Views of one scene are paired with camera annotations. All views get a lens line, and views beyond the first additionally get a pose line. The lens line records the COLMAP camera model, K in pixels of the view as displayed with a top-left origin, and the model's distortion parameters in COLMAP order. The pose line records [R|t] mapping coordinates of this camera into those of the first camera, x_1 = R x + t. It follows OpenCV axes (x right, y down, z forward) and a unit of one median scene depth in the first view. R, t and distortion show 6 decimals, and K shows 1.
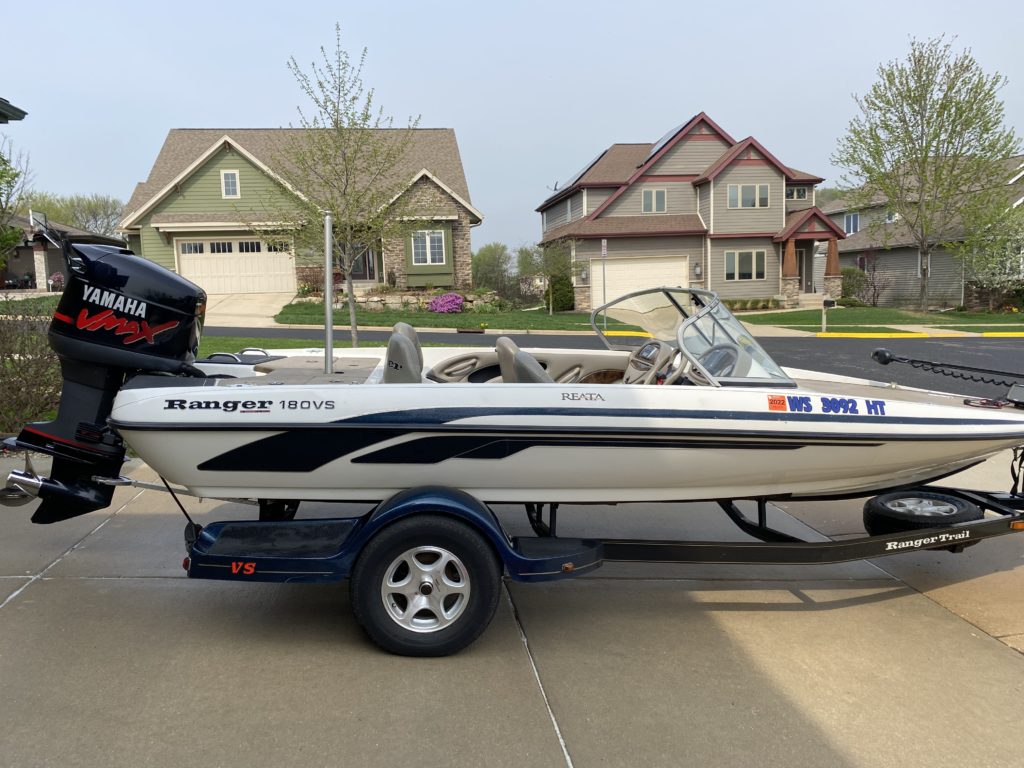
lens RADIAL K [[799.6, 0, 518.6], [0, 799.6, 366.1], [0, 0, 1]] dist [0.033232, -0.033125]
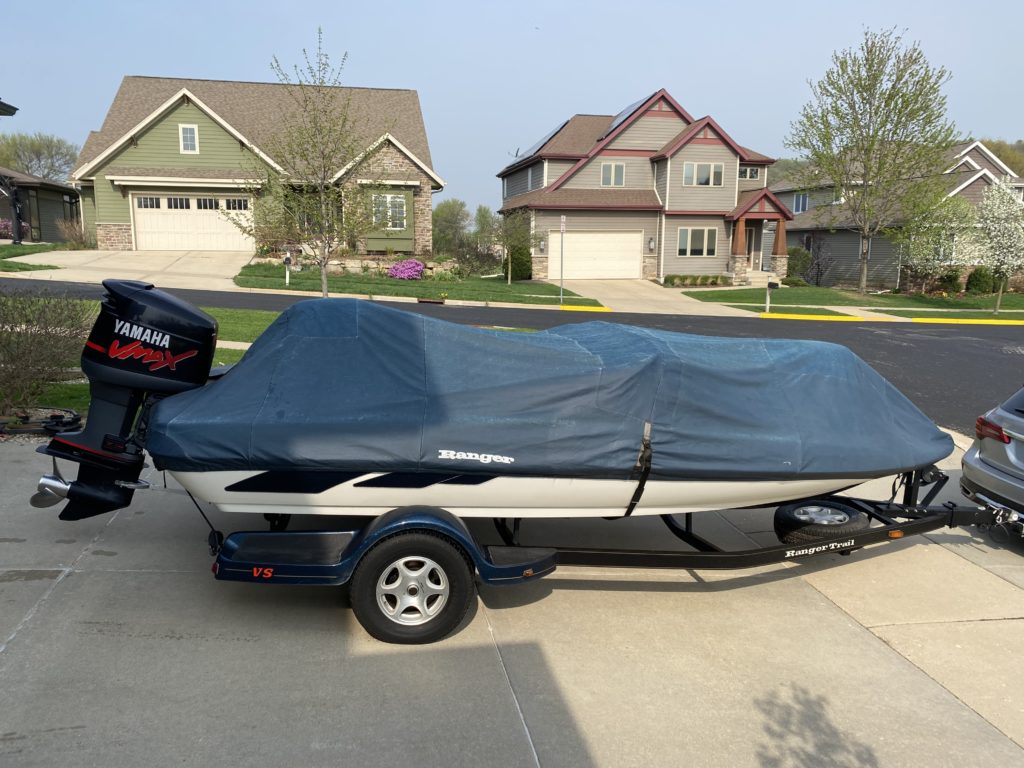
lens RADIAL K [[799.6, 0, 526.5], [0, 799.6, 360.6], [0, 0, 1]] dist [0.033232, -0.033125]
pose [[0.997015, 0.033132, 0.069732, -0.033916], [-0.036539, 0.998170, 0.048173, -0.119413], [-0.068009, -0.050577, 0.996402, -0.186791]]
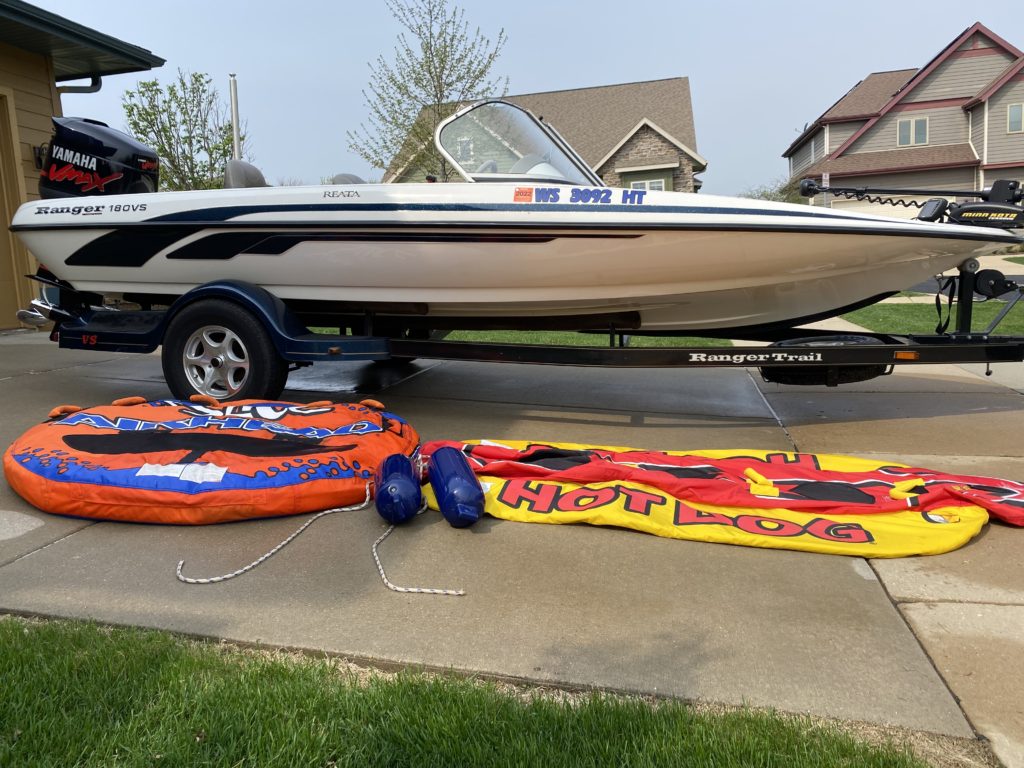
lens RADIAL K [[799.6, 0, 517.4], [0, 799.6, 373.0], [0, 0, 1]] dist [0.033232, -0.033125]
pose [[0.936870, 0.015413, -0.349338, 0.616995], [-0.001736, 0.999221, 0.039428, 0.212465], [0.349674, -0.036332, 0.936167, 0.038875]]
